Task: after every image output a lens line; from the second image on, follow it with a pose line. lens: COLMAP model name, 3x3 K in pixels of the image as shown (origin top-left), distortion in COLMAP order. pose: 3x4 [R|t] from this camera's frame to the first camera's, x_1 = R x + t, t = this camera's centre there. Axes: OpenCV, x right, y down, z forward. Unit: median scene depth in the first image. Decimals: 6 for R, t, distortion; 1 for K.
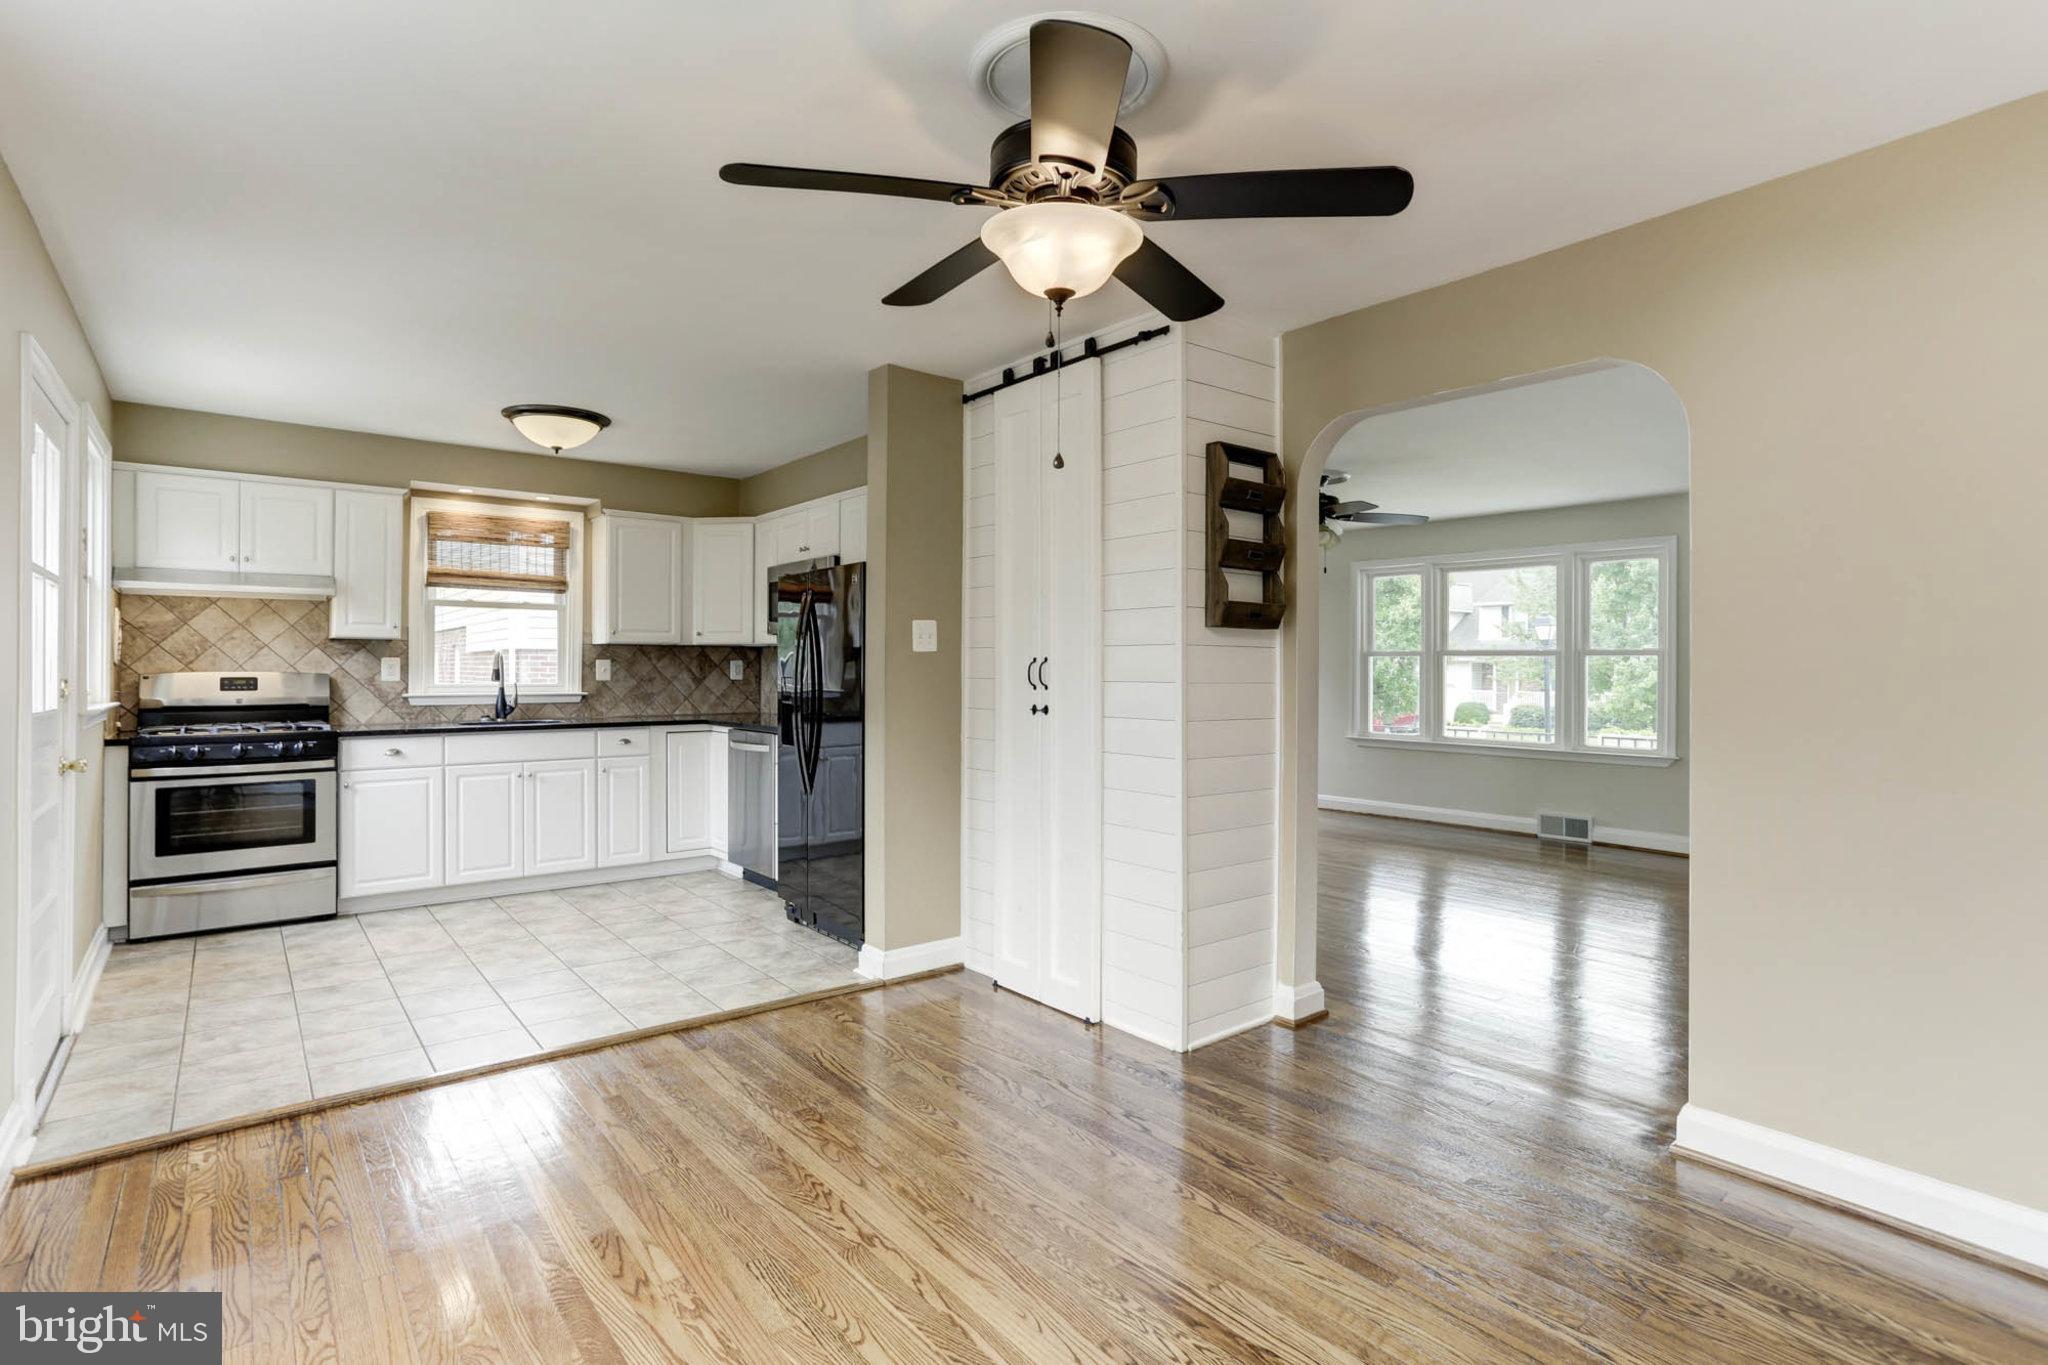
lens RADIAL K [[1005.3, 0, 1010.4], [0, 1005.3, 662.8], [0, 0, 1]] dist [-0.050116, 0.038491]
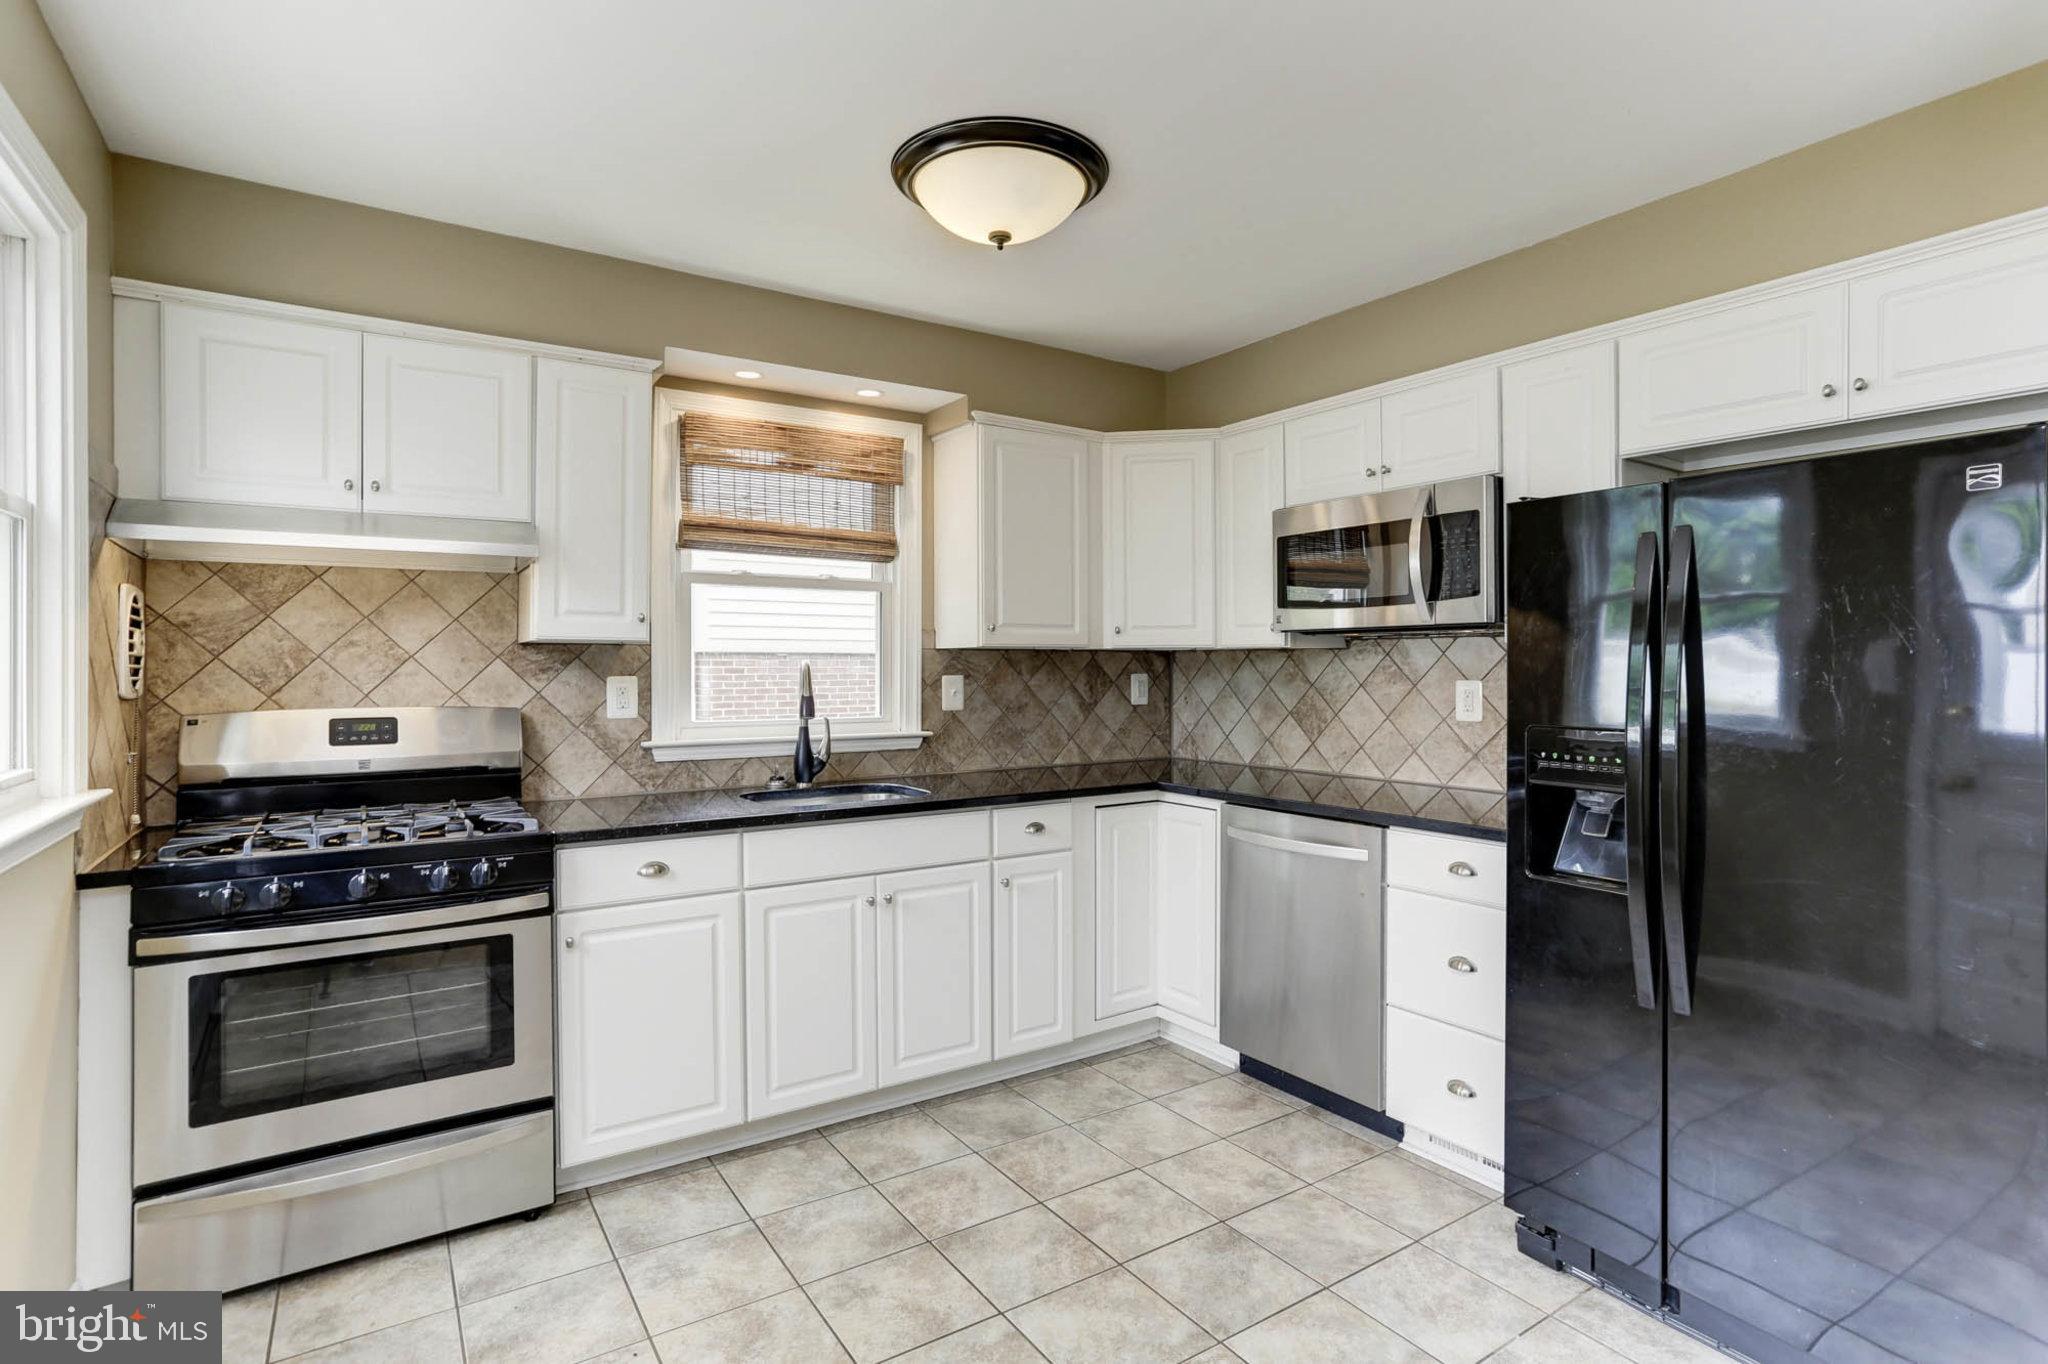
lens RADIAL K [[1005.1, 0, 1022.4], [0, 1005.1, 662.5], [0, 0, 1]] dist [-0.050629, 0.039210]
pose [[0.996548, -0.005342, -0.082849, -0.369162], [0.005542, 0.999982, 0.002188, -0.013311], [0.082836, -0.002639, 0.996560, 0.480791]]
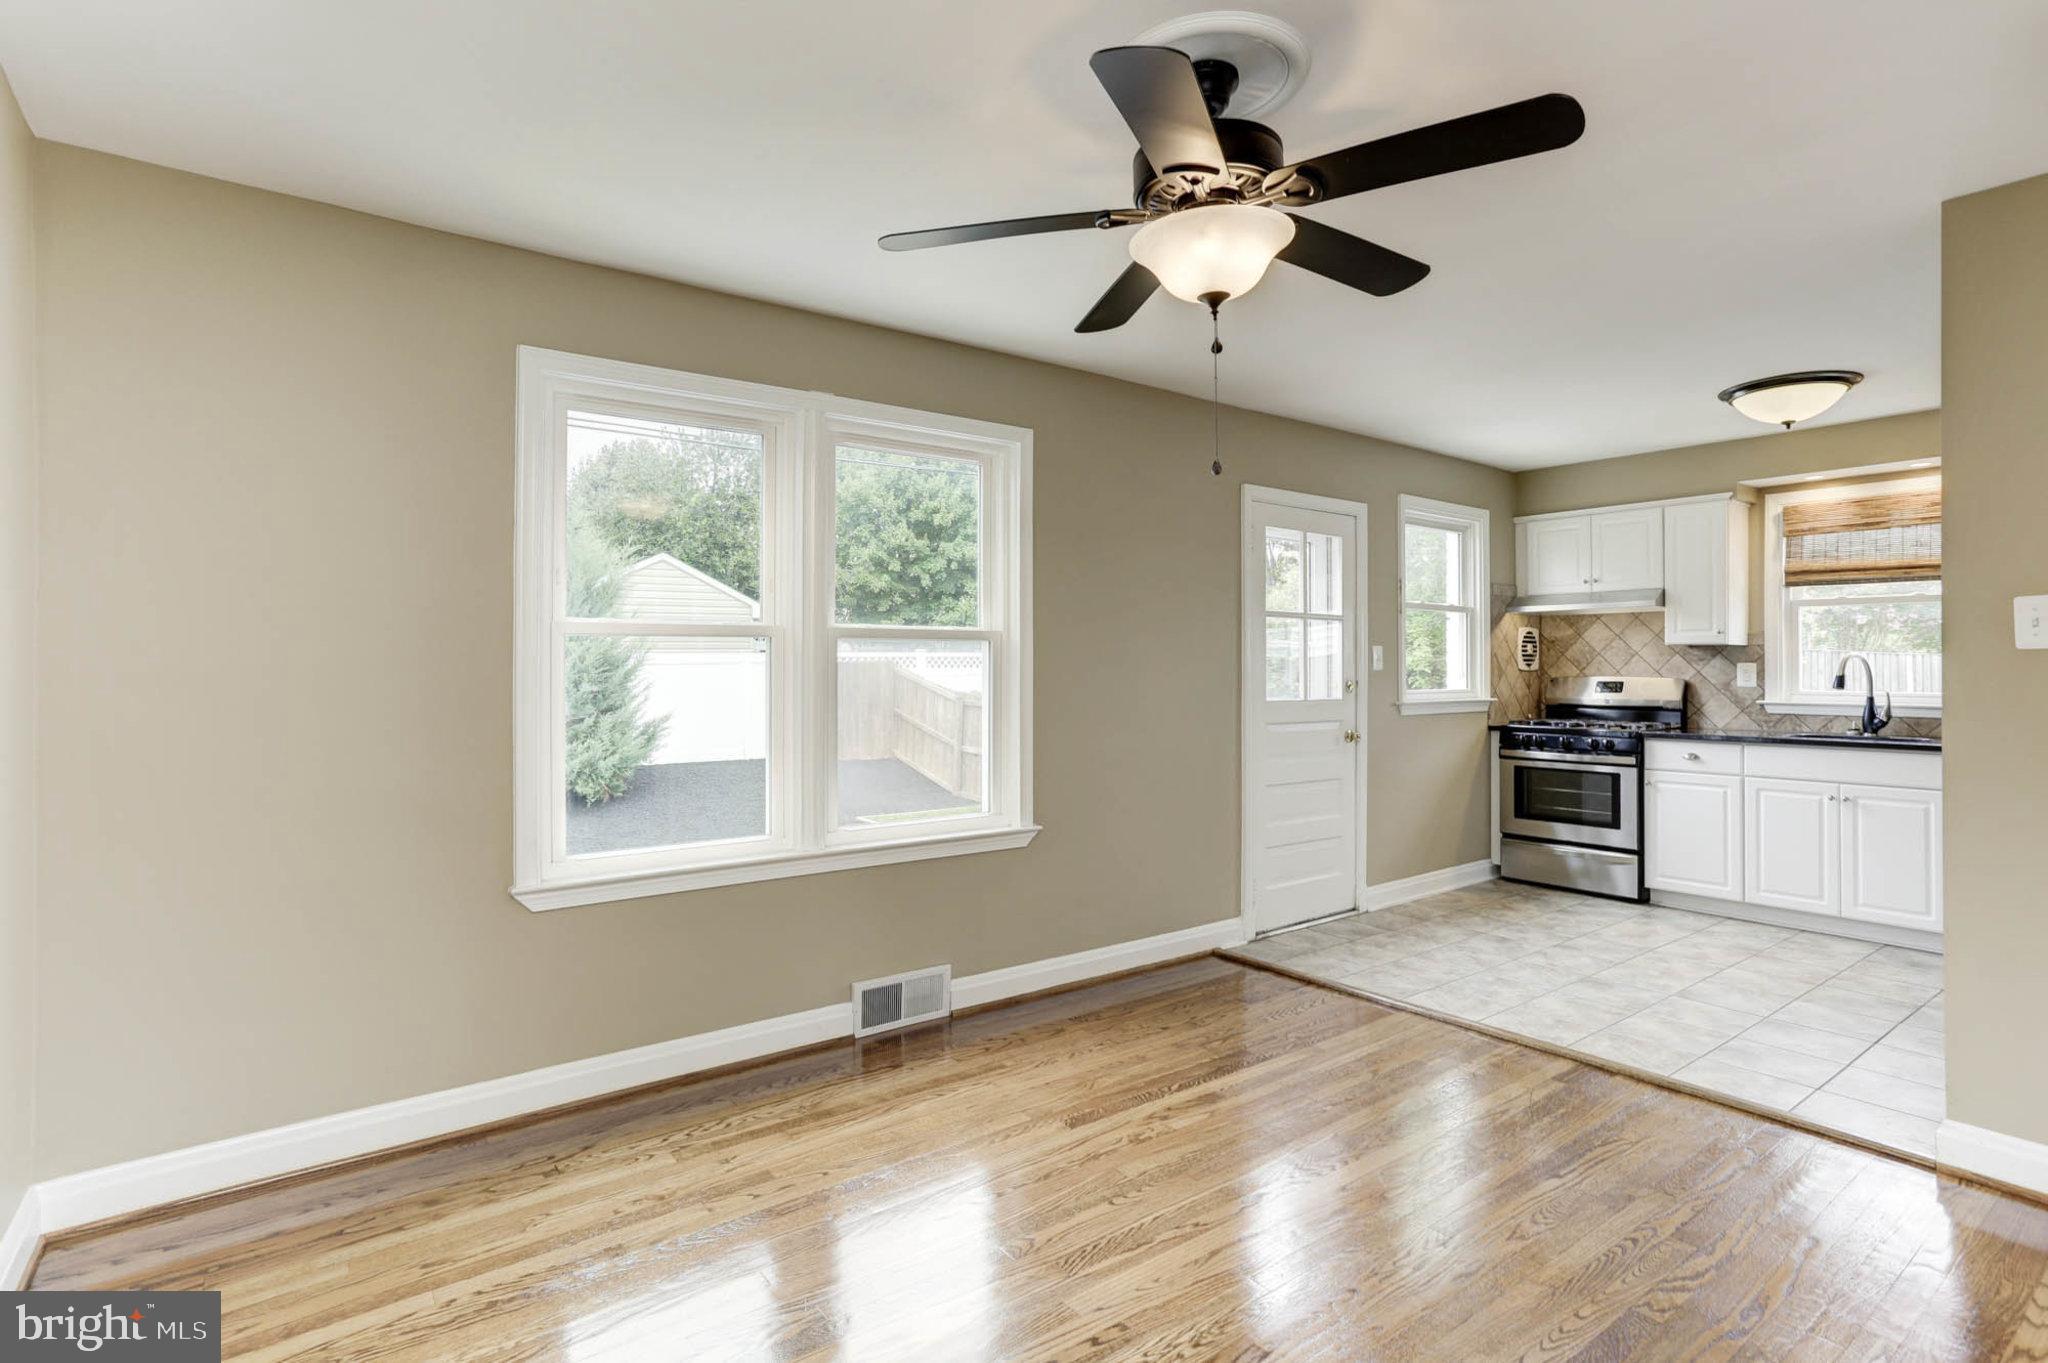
lens RADIAL K [[1005.3, 0, 1010.4], [0, 1005.3, 661.8], [0, 0, 1]] dist [-0.050116, 0.038491]
pose [[-0.022884, -0.008168, -0.999705, 0.384457], [0.003577, 0.999960, -0.008252, -0.001031], [0.999732, -0.003764, -0.022854, 0.304071]]
